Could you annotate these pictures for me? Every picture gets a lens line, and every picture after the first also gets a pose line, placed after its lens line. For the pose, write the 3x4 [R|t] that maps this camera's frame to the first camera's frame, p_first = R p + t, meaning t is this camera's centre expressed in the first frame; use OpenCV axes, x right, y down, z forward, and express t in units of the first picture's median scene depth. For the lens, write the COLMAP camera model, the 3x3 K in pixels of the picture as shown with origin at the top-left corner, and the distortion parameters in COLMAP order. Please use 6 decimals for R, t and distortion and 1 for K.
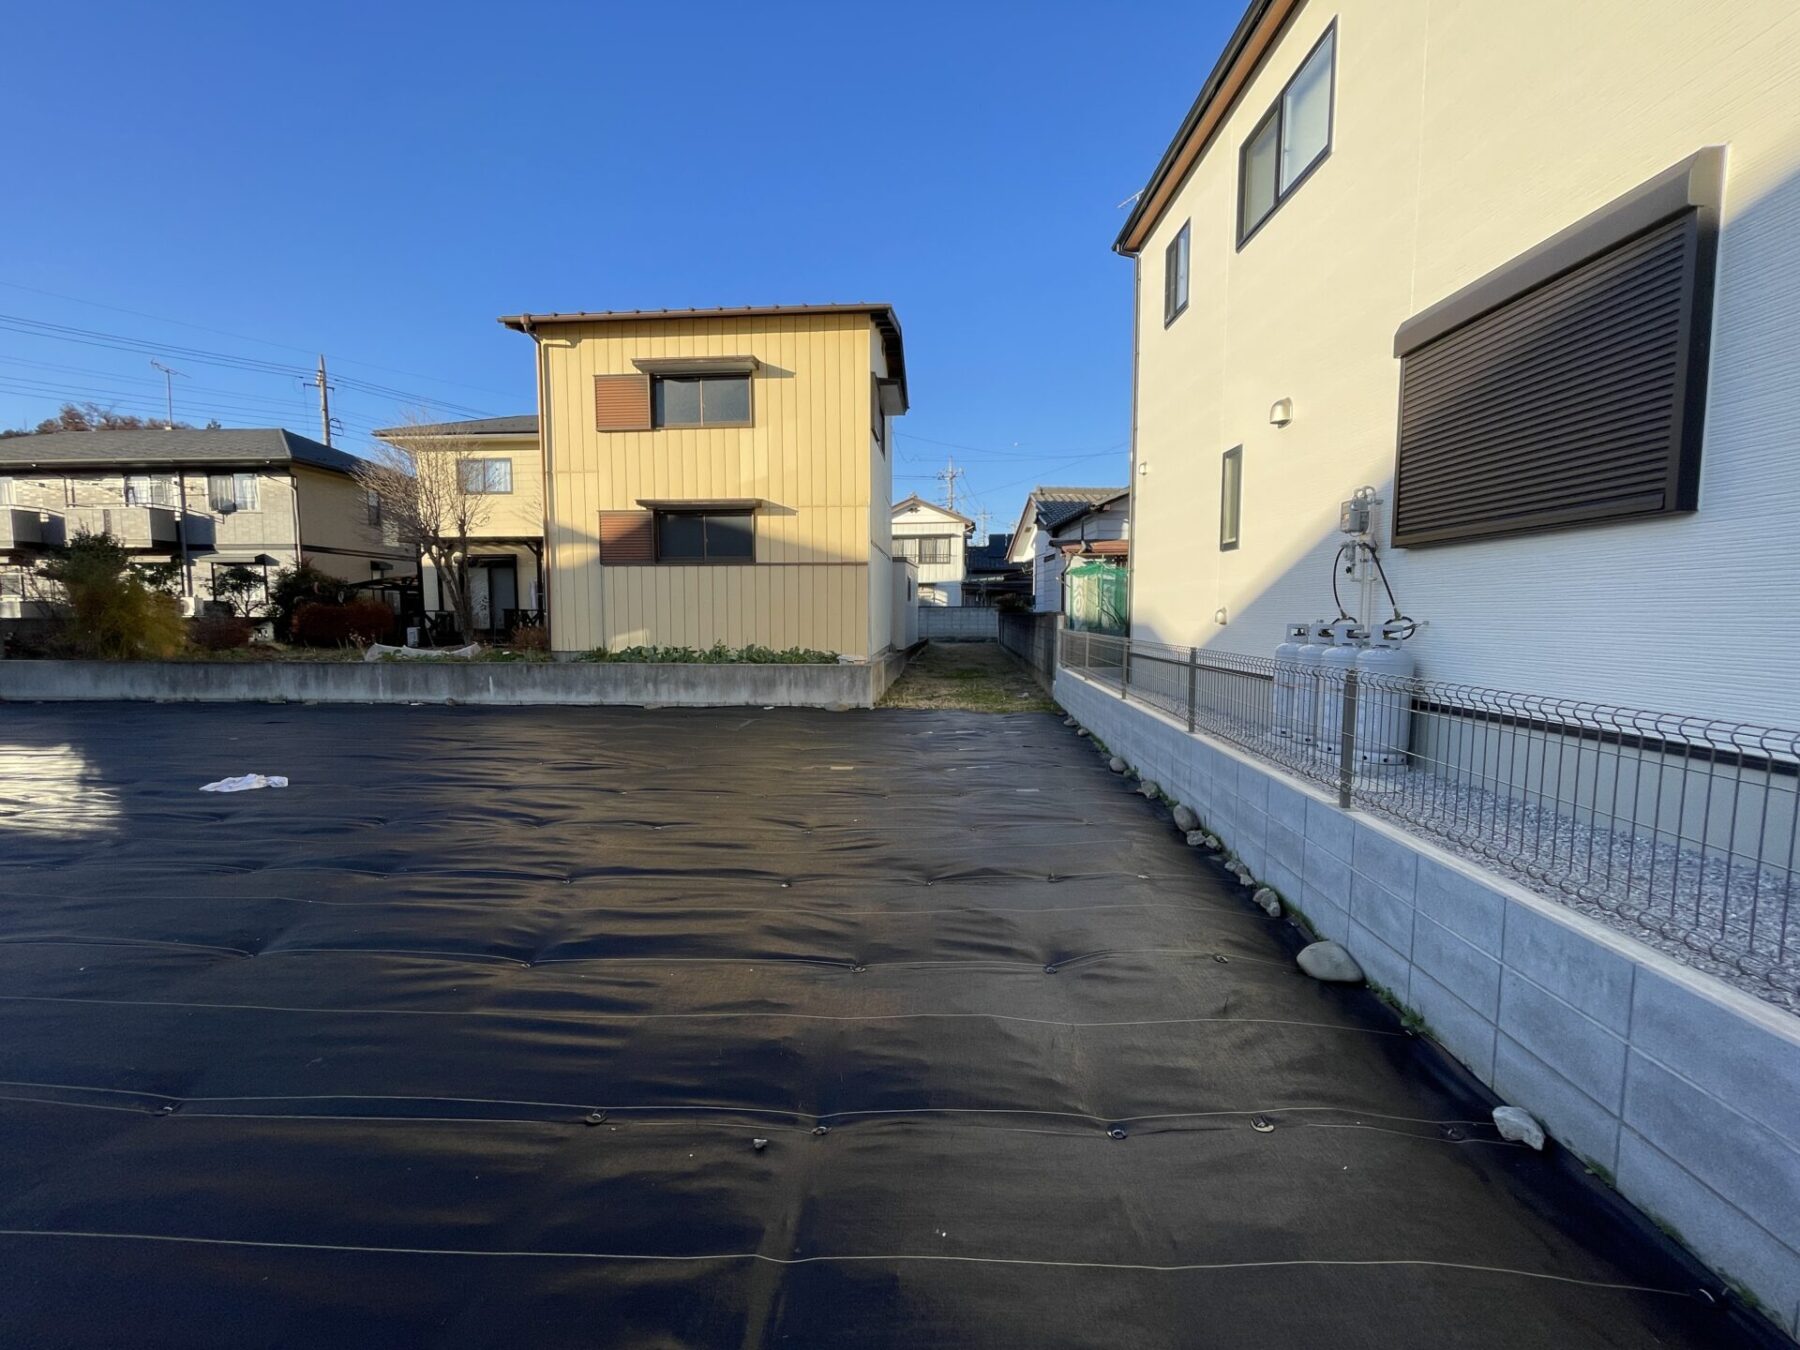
lens RADIAL K [[724.1, 0, 900.0], [0, 724.1, 675.0], [0, 0, 1]] dist [-0.000729, -0.000139]
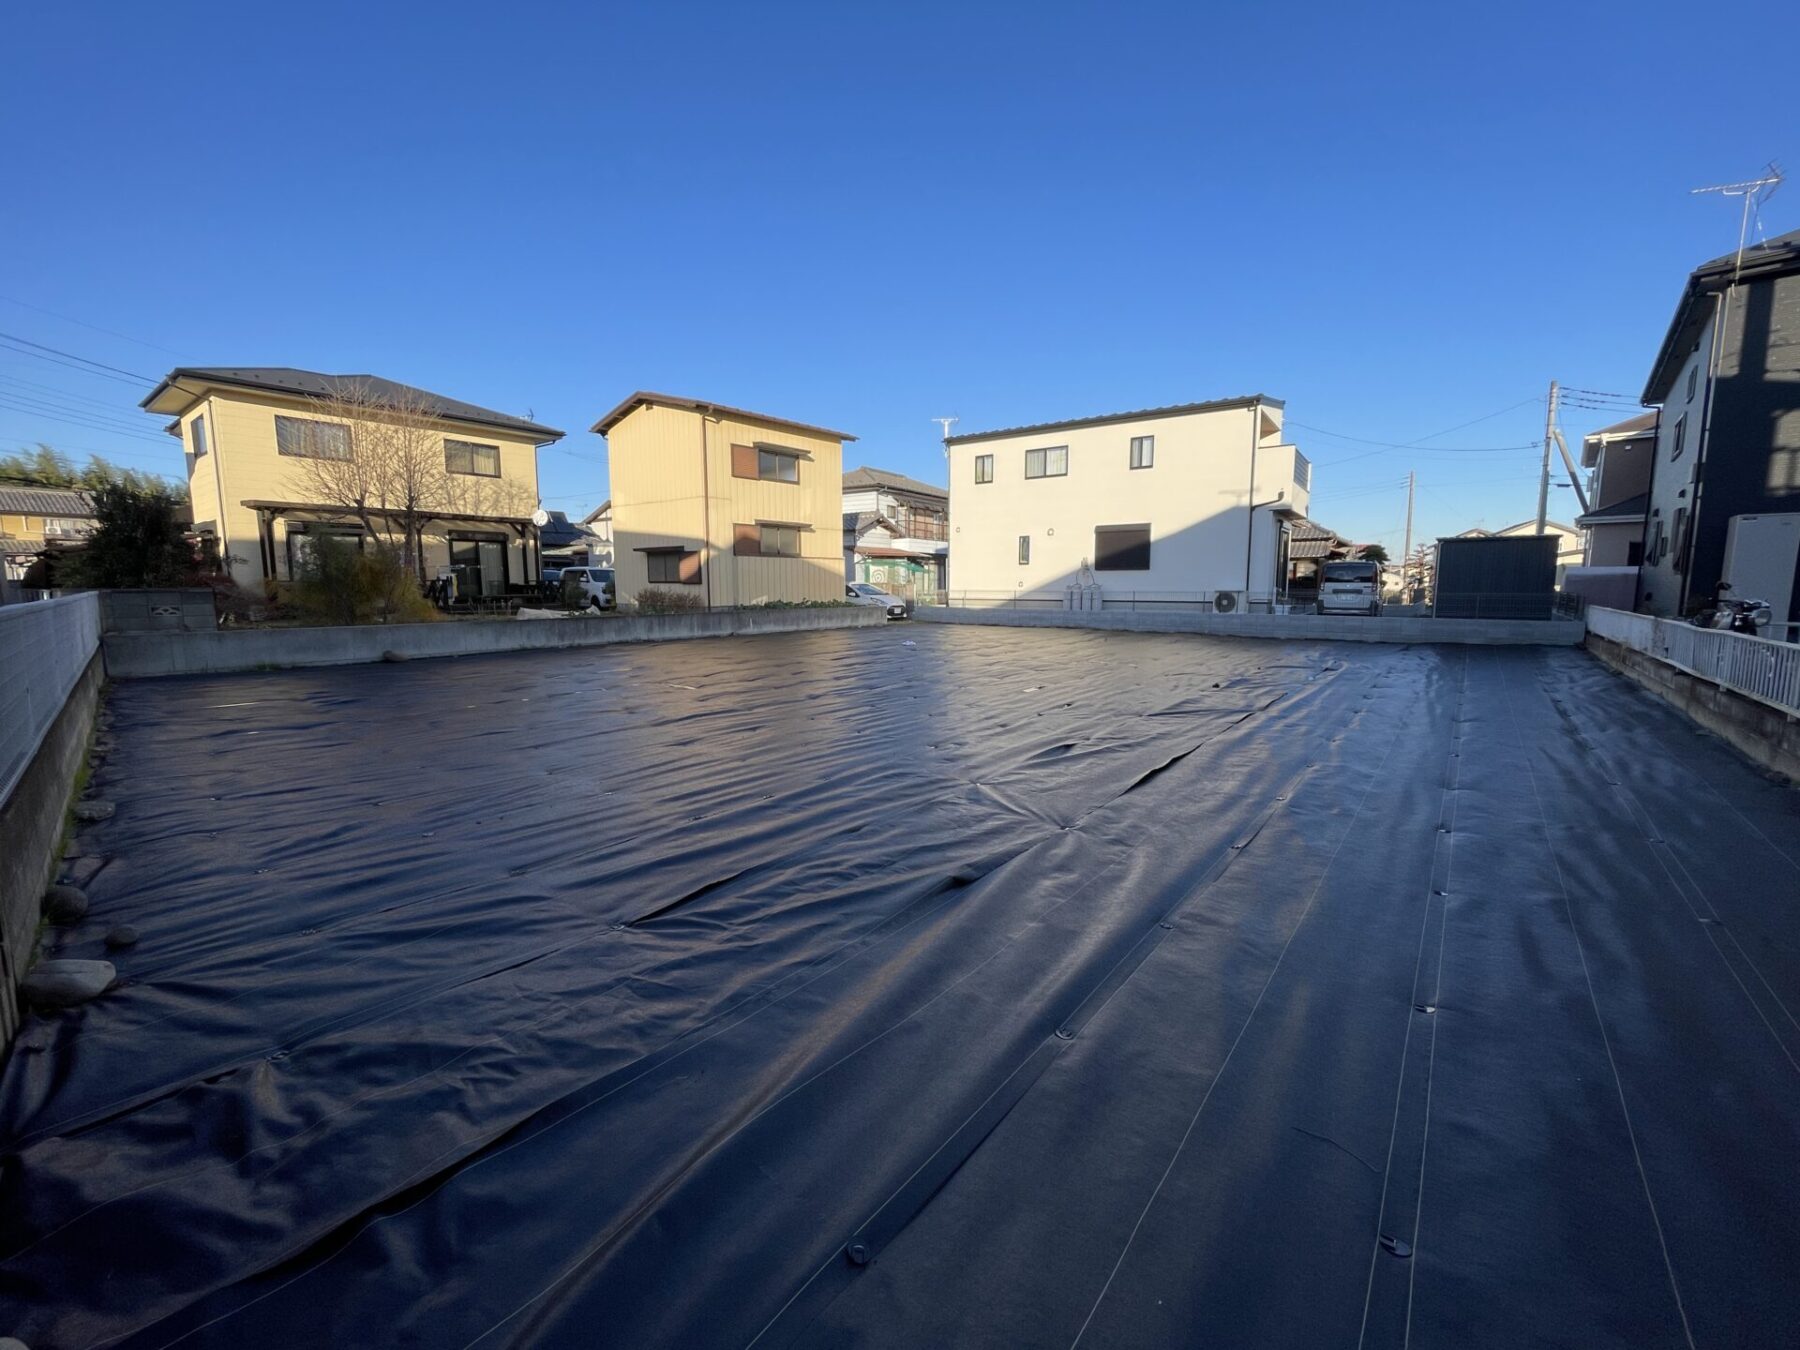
lens RADIAL K [[724.1, 0, 900.0], [0, 724.1, 675.0], [0, 0, 1]] dist [-0.000729, -0.000139]
pose [[0.550836, -0.104338, 0.828066, -1.707389], [0.068522, 0.994459, 0.079723, 0.021833], [-0.831796, 0.012827, 0.554934, -0.277492]]
